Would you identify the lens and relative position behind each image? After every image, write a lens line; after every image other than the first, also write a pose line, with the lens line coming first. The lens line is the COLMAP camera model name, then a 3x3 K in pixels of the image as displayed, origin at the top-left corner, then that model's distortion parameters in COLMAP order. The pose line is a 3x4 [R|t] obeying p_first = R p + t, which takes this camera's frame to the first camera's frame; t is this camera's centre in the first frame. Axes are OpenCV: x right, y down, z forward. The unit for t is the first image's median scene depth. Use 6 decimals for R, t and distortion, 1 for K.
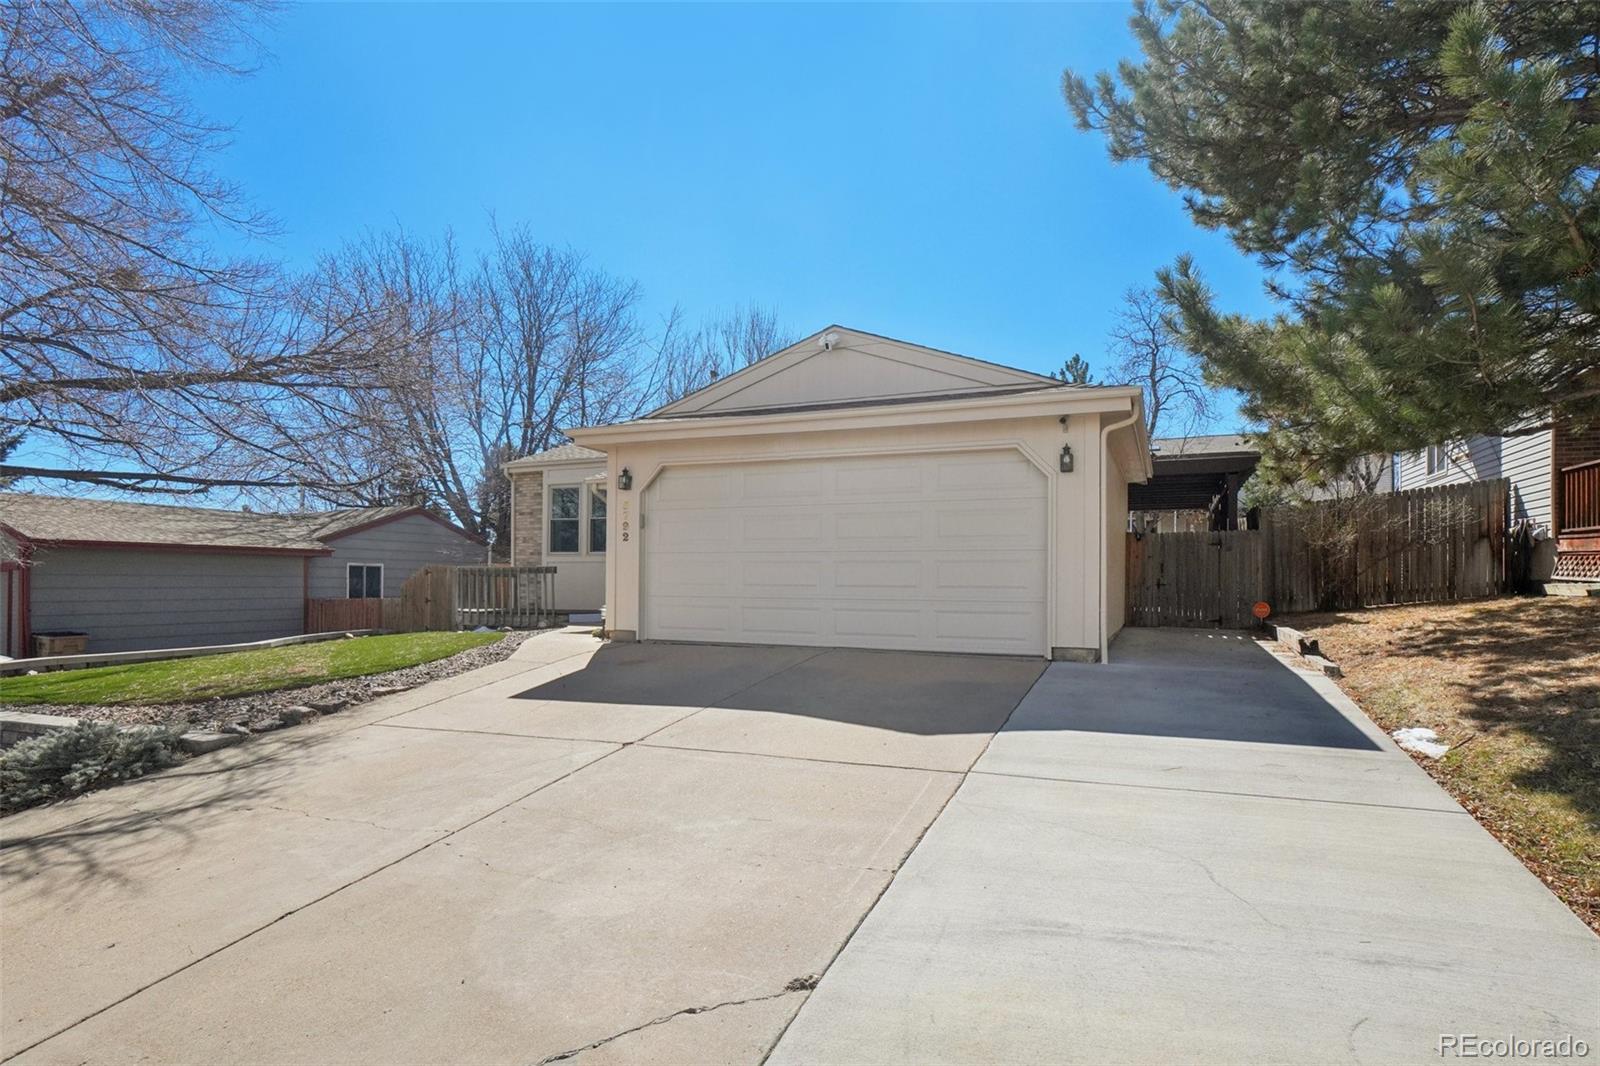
lens RADIAL K [[826.1, 0, 803.9], [0, 826.1, 546.3], [0, 0, 1]] dist [-0.029083, 0.002996]
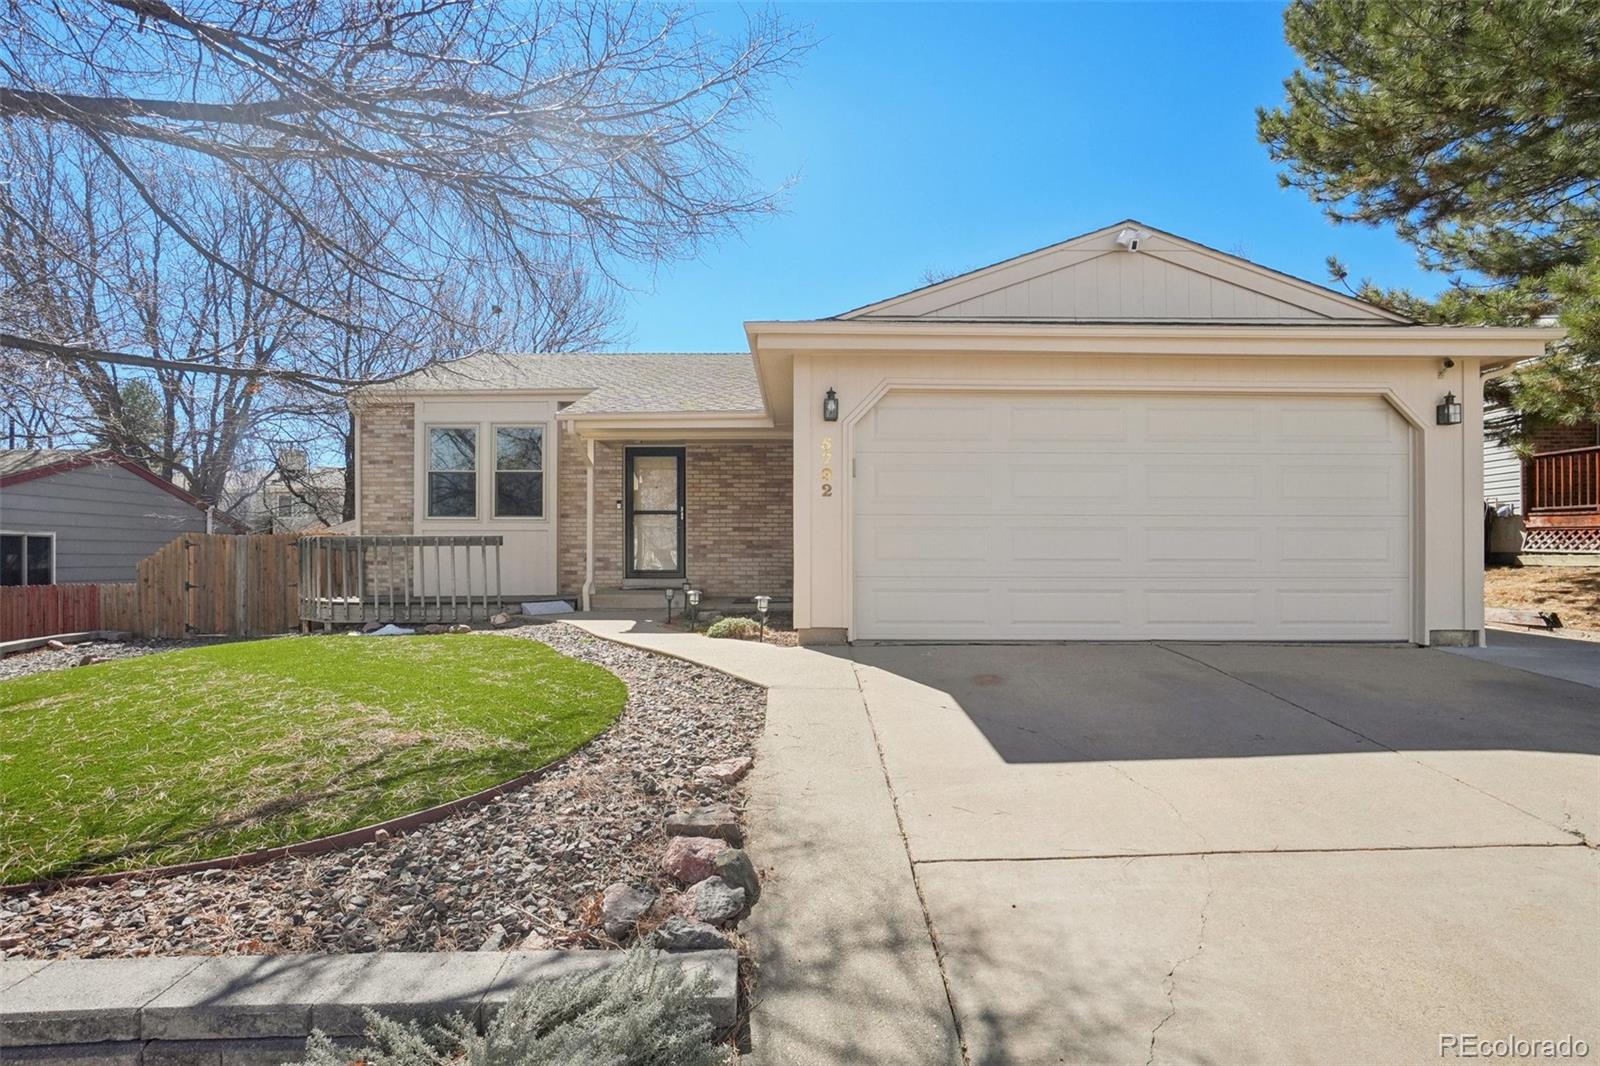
lens RADIAL K [[826.1, 0, 799.4], [0, 826.1, 531.6], [0, 0, 1]] dist [-0.029083, 0.002996]
pose [[0.925132, 0.007988, 0.379562, -0.442013], [-0.012575, 0.999875, 0.009607, 0.014800], [-0.379438, -0.013660, 0.925116, 0.338097]]
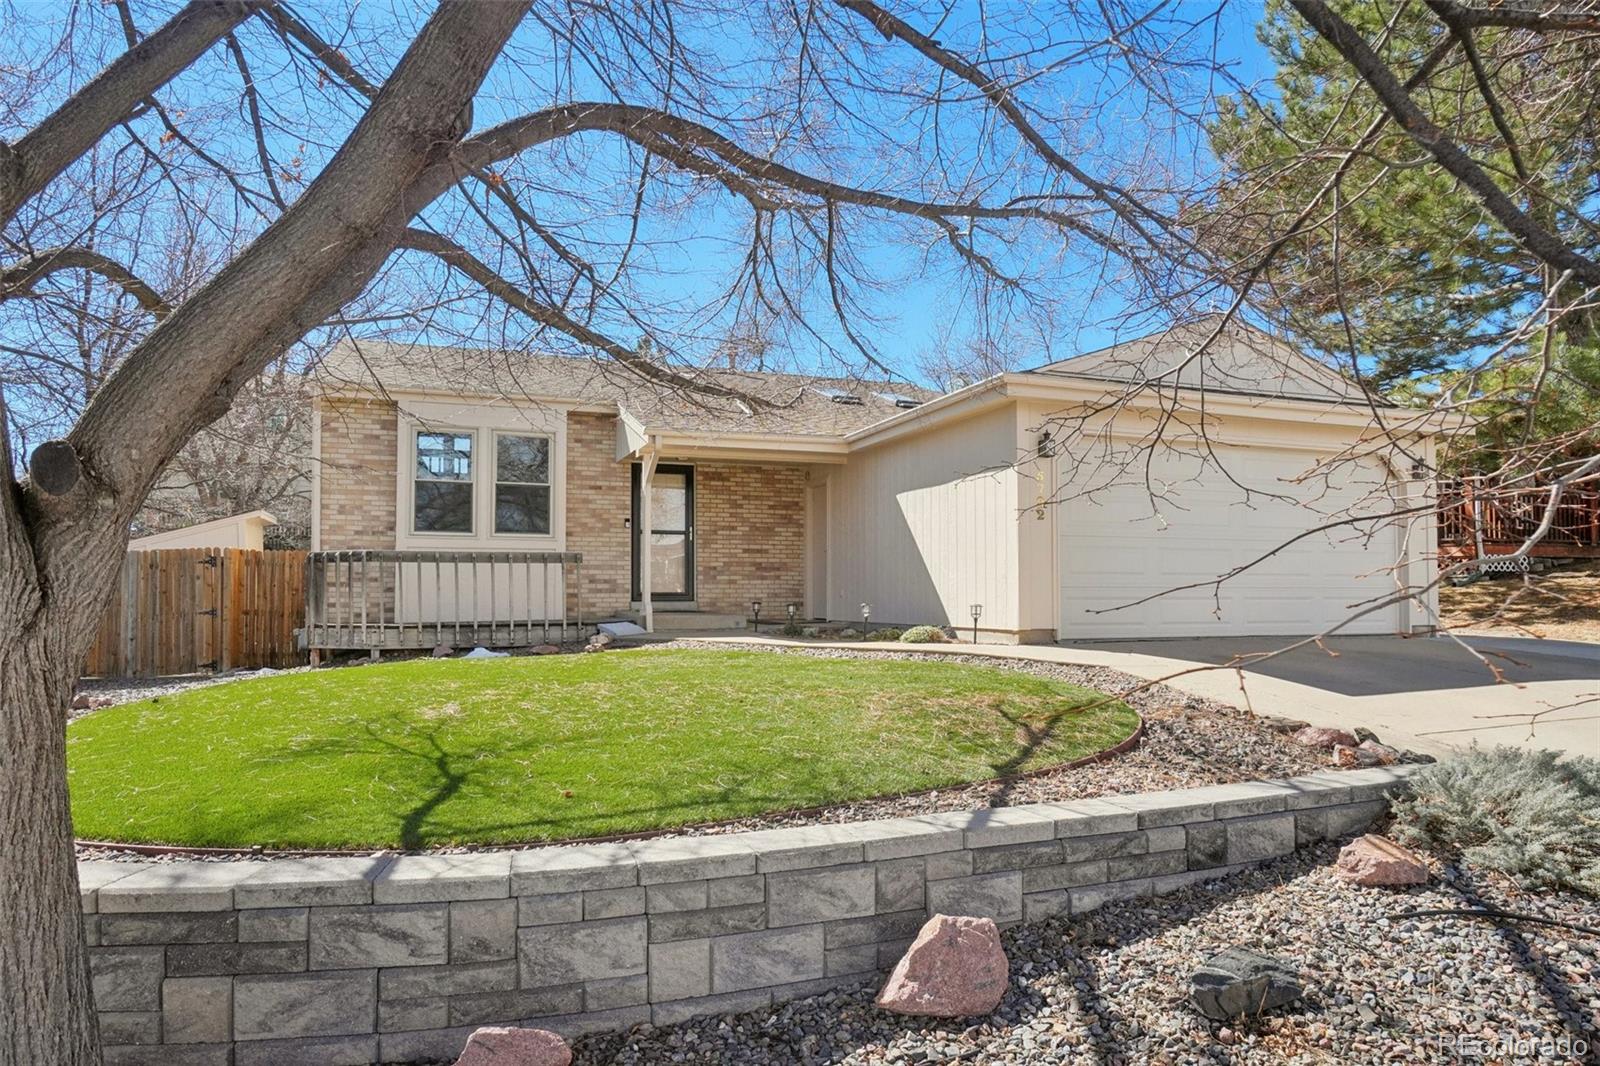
lens RADIAL K [[960.9, 0, 804.3], [0, 960.9, 534.6], [0, 0, 1]] dist [-0.004091, 0.000002]
pose [[0.738539, 0.036481, 0.673223, -0.919092], [-0.024113, 0.999325, -0.027700, 0.036093], [-0.673780, 0.004225, 0.738920, 0.405400]]
